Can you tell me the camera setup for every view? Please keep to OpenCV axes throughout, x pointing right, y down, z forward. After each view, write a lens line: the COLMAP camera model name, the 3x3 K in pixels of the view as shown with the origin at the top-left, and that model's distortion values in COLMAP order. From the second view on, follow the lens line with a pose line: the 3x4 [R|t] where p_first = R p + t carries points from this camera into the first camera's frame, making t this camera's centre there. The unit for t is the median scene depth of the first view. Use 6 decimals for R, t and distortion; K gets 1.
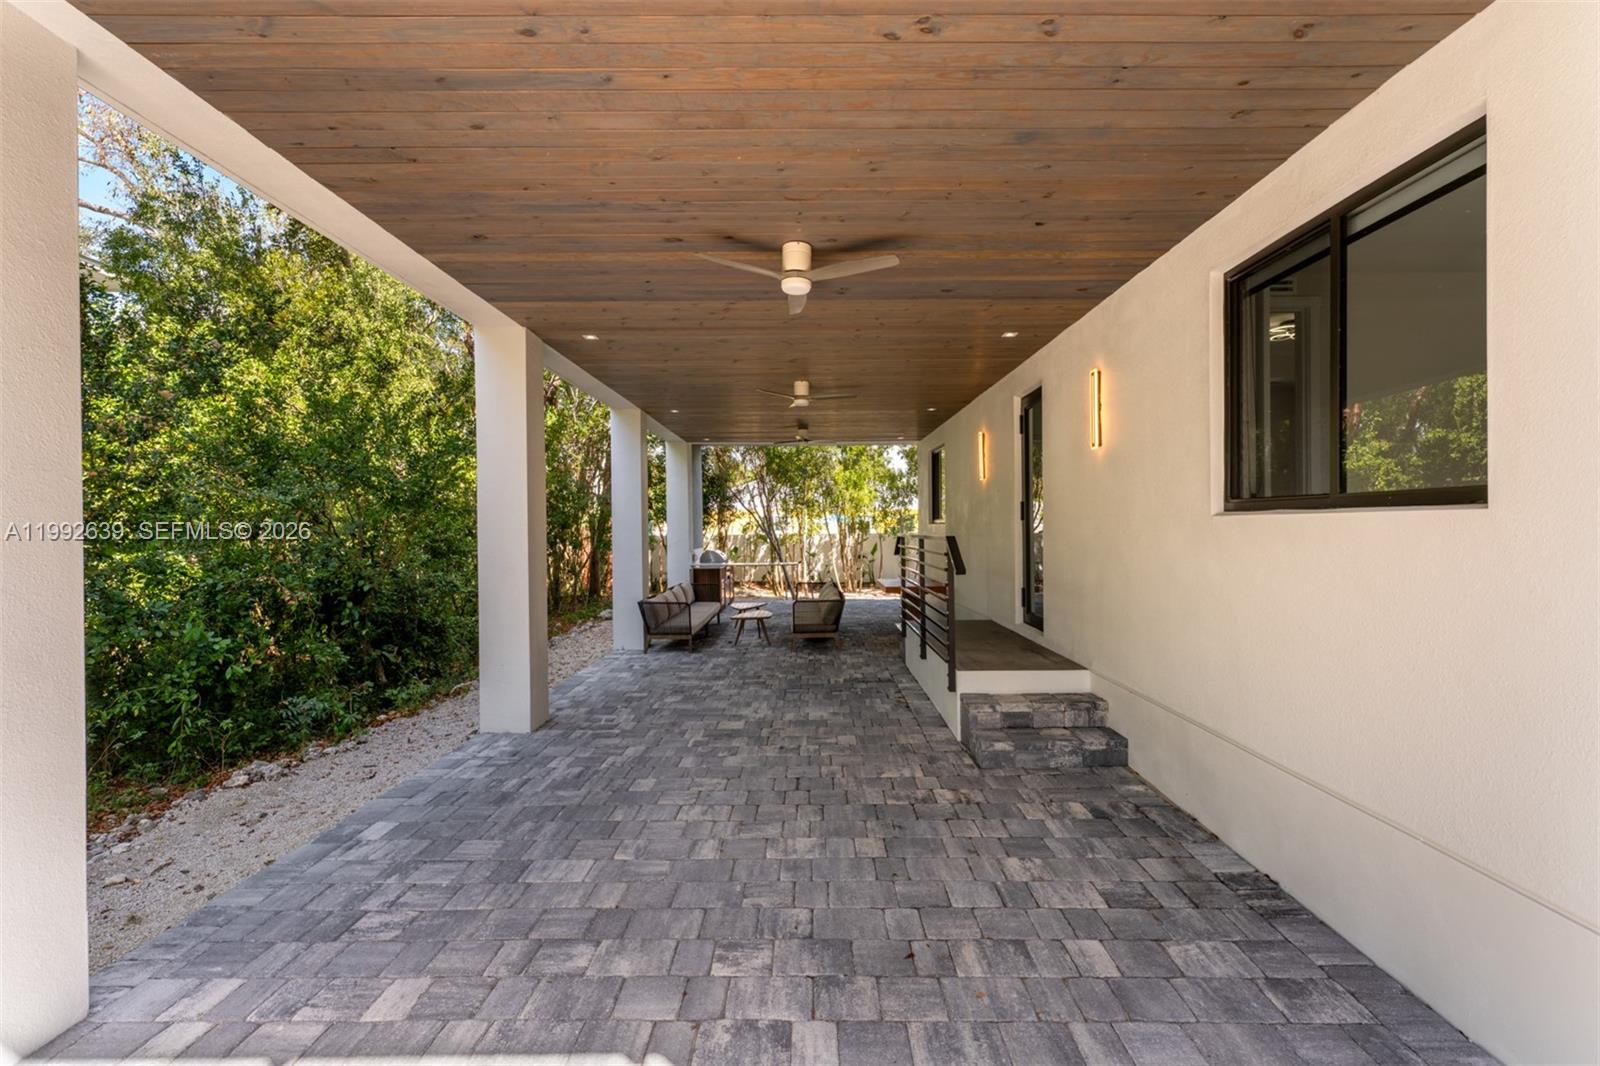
lens RADIAL K [[695.0, 0, 825.9], [0, 695.0, 526.4], [0, 0, 1]] dist [0.003544, 0.000011]
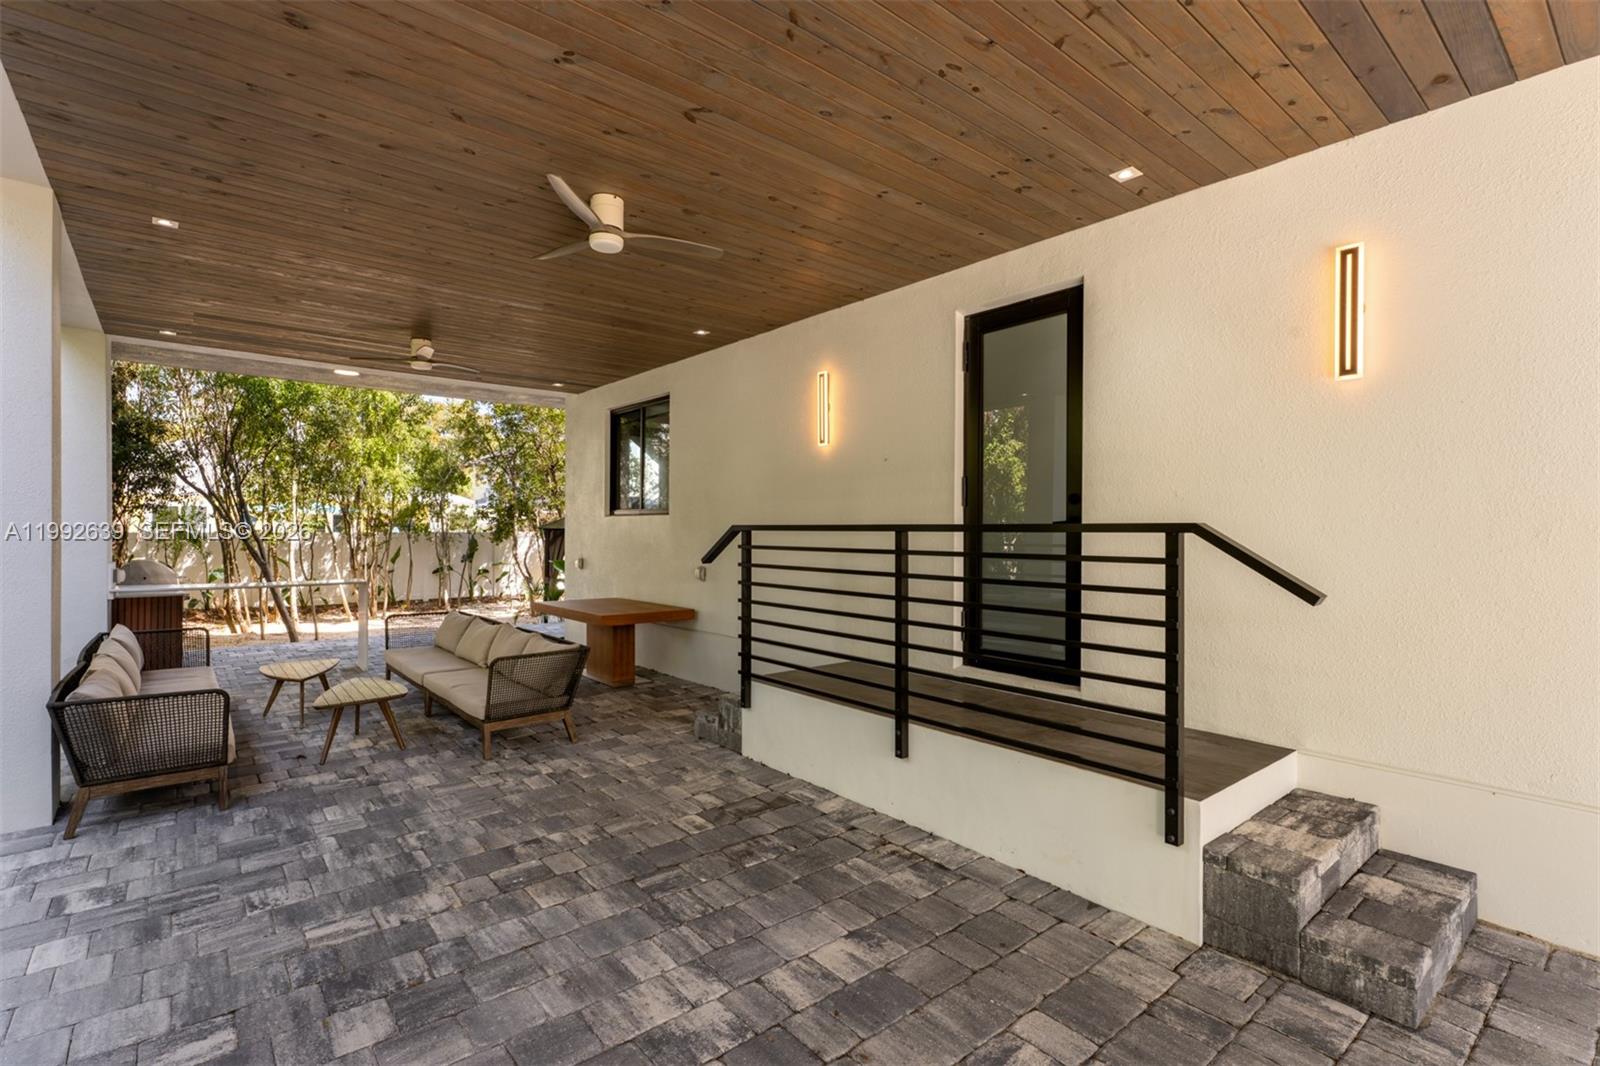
lens RADIAL K [[729.9, 0, 800.2], [0, 729.9, 527.6], [0, 0, 1]] dist [0.002587, 0.000074]
pose [[0.779659, 0.013713, 0.626054, -0.105001], [-0.012485, 0.999902, -0.006353, 0.007073], [-0.626079, -0.002863, 0.779754, 0.234117]]
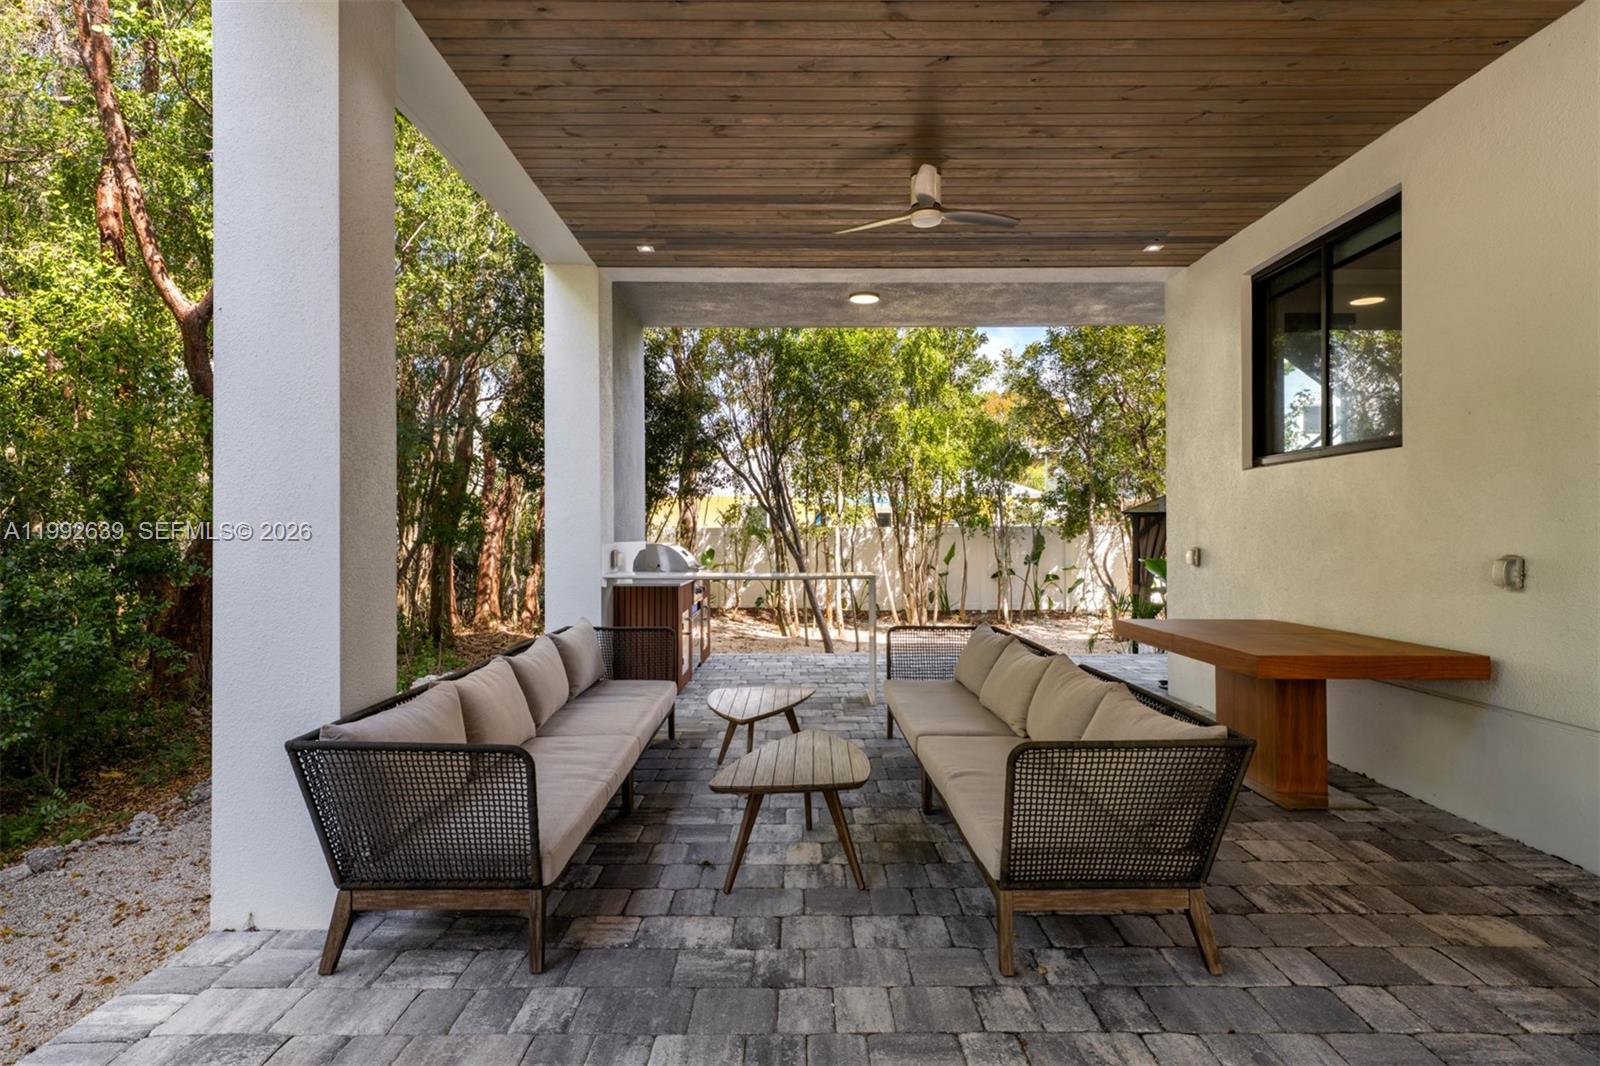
lens RADIAL K [[875.2, 0, 801.1], [0, 875.2, 528.1], [0, 0, 1]] dist [-0.004999, -0.002212]
pose [[0.999753, 0.006667, -0.021209, -0.054840], [-0.006767, 0.999966, -0.004662, 0.022193], [0.021177, 0.004805, 0.999764, 0.377448]]
